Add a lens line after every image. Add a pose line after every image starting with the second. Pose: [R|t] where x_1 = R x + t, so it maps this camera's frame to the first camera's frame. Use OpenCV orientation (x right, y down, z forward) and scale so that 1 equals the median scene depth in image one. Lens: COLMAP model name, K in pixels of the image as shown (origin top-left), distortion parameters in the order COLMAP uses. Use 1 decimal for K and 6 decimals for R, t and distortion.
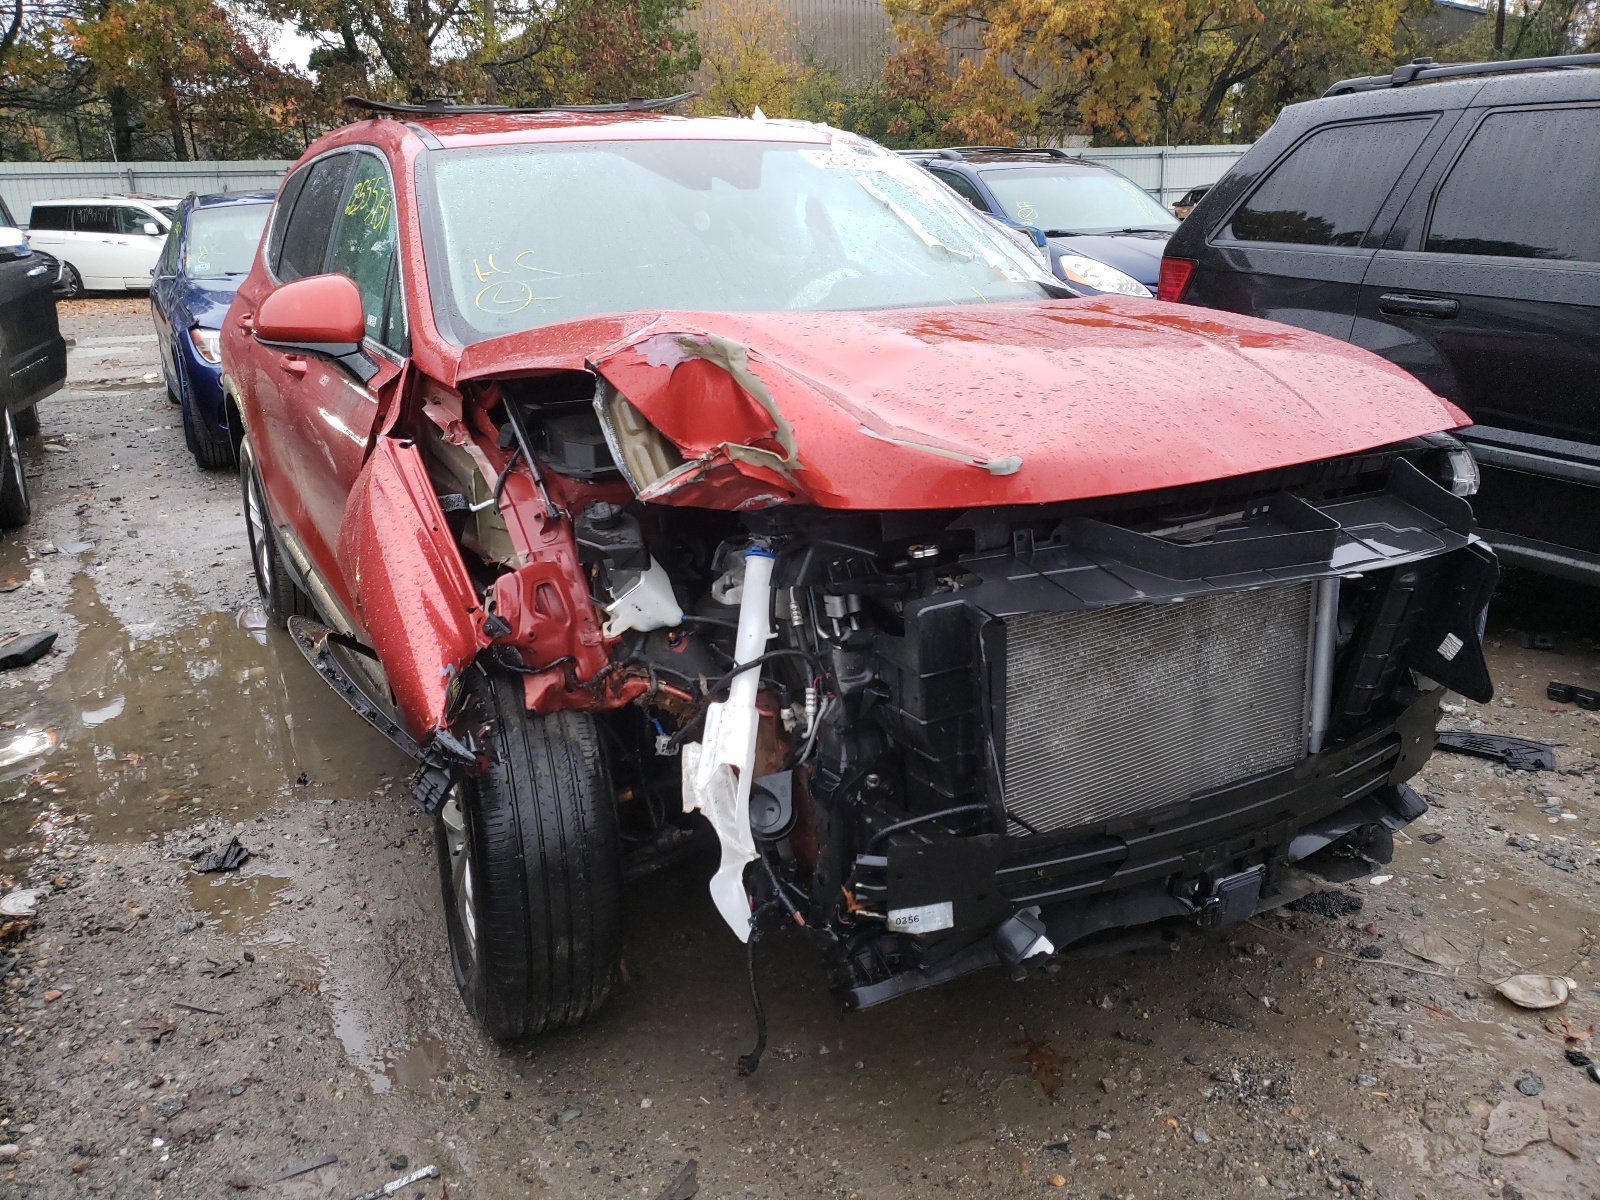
lens RADIAL K [[1284.6, 0, 800.0], [0, 1284.6, 600.0], [0, 0, 1]] dist [0.035683, -0.005880]
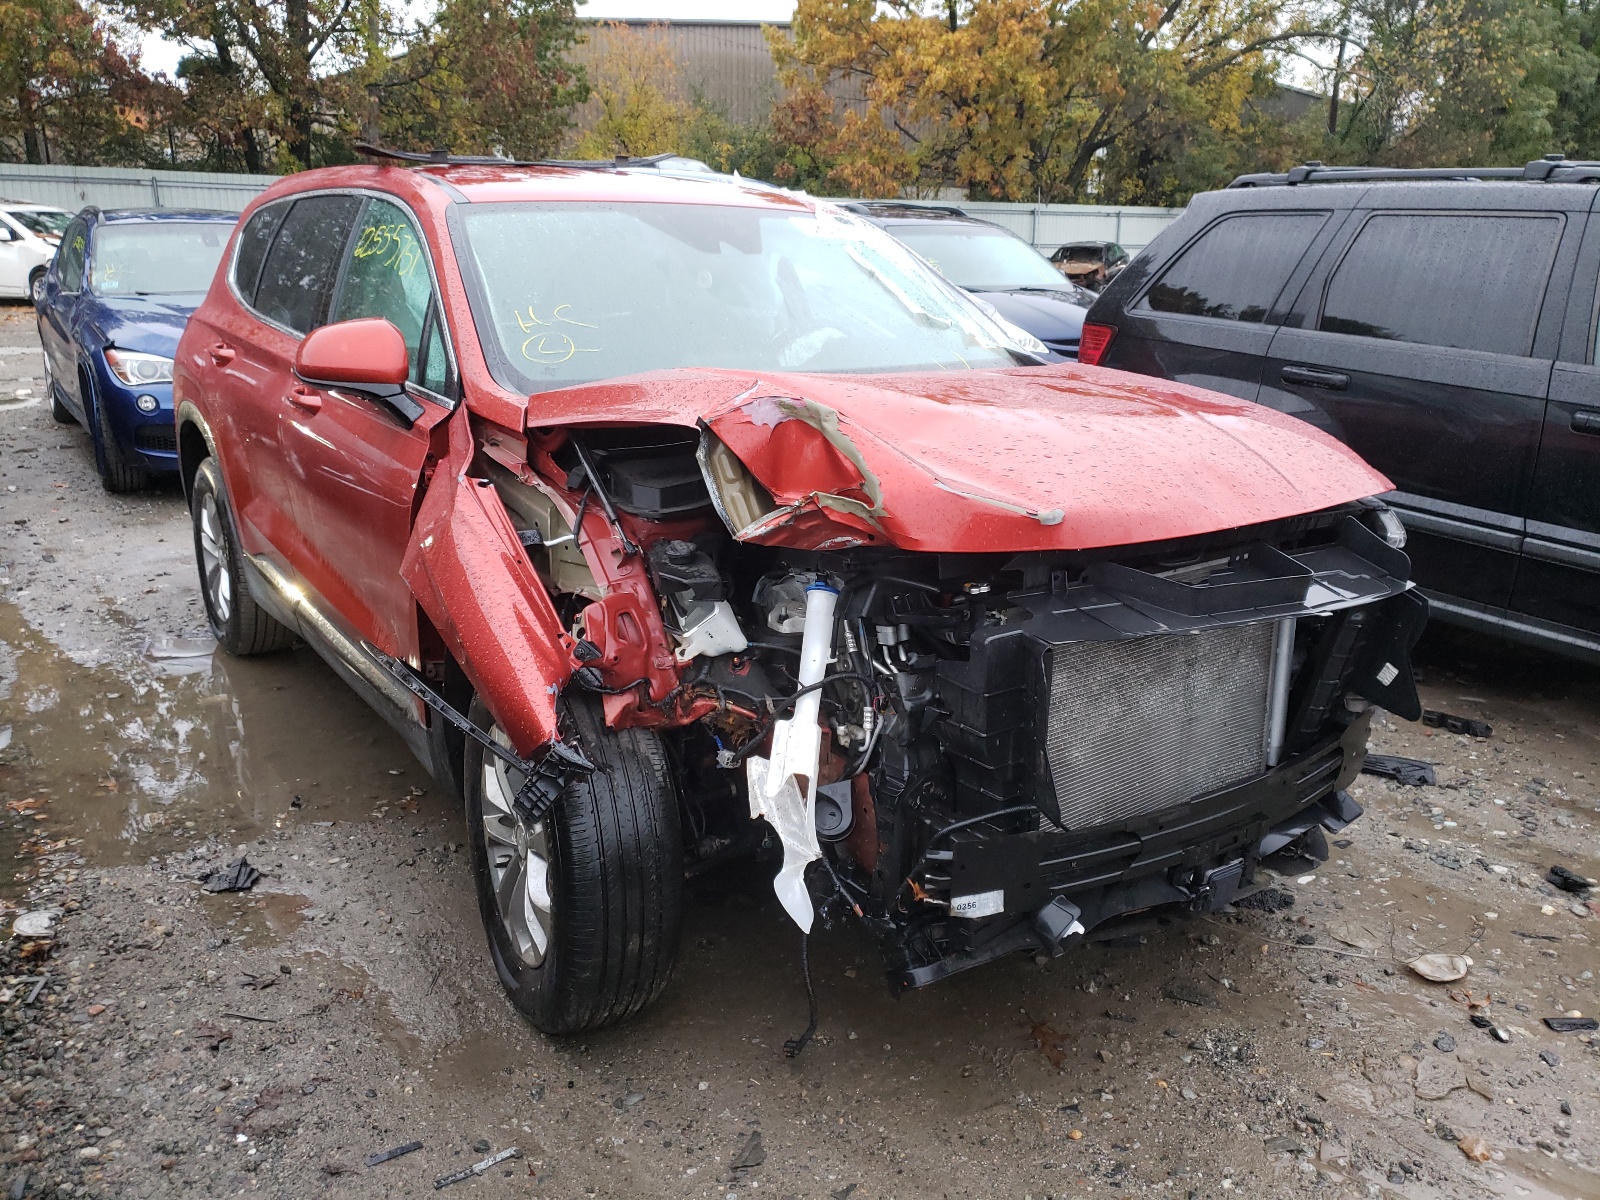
lens RADIAL K [[1333.7, 0, 800.0], [0, 1333.7, 600.0], [0, 0, 1]] dist [0.026629, 0.002160]
pose [[0.990896, 0.012650, 0.134034, -0.190995], [-0.008987, 0.999570, -0.027899, 0.006520], [-0.134330, 0.026441, 0.990584, -0.149096]]
